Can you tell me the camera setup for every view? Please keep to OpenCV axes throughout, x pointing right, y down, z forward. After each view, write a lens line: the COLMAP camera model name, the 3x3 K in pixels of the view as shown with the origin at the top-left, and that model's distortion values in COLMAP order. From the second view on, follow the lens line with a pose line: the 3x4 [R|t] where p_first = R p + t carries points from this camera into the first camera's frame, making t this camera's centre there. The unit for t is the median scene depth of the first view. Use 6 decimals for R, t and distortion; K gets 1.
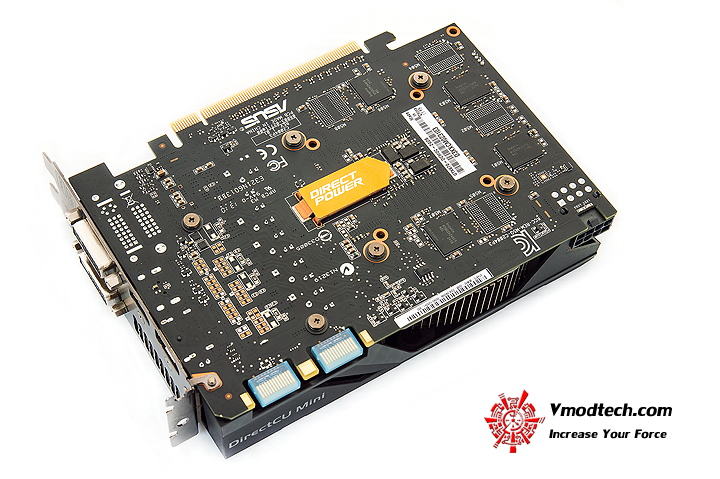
lens RADIAL K [[1251.3, 0, 360.0], [0, 1251.3, 239.5], [0, 0, 1]] dist [0.178546, -0.085347]
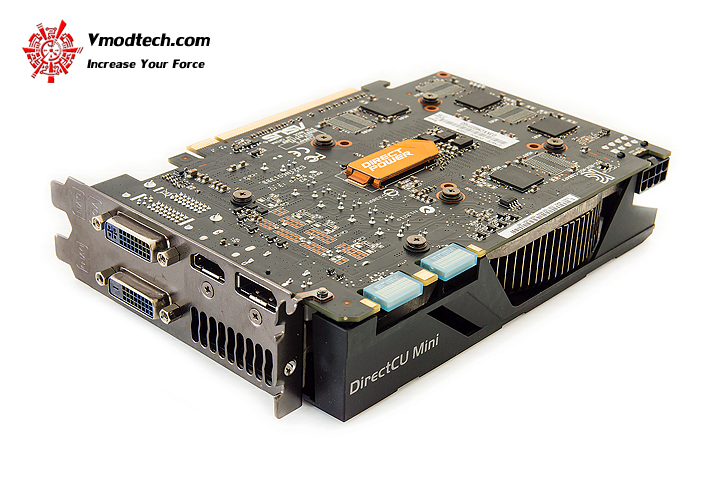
lens RADIAL K [[1251.3, 0, 360.0], [0, 1251.3, 239.5], [0, 0, 1]] dist [0.178546, -0.085347]
pose [[0.964360, -0.115023, 0.238285, -0.265448], [0.220057, 0.848705, -0.480911, 0.449961], [-0.146917, 0.516208, 0.843768, 0.253976]]
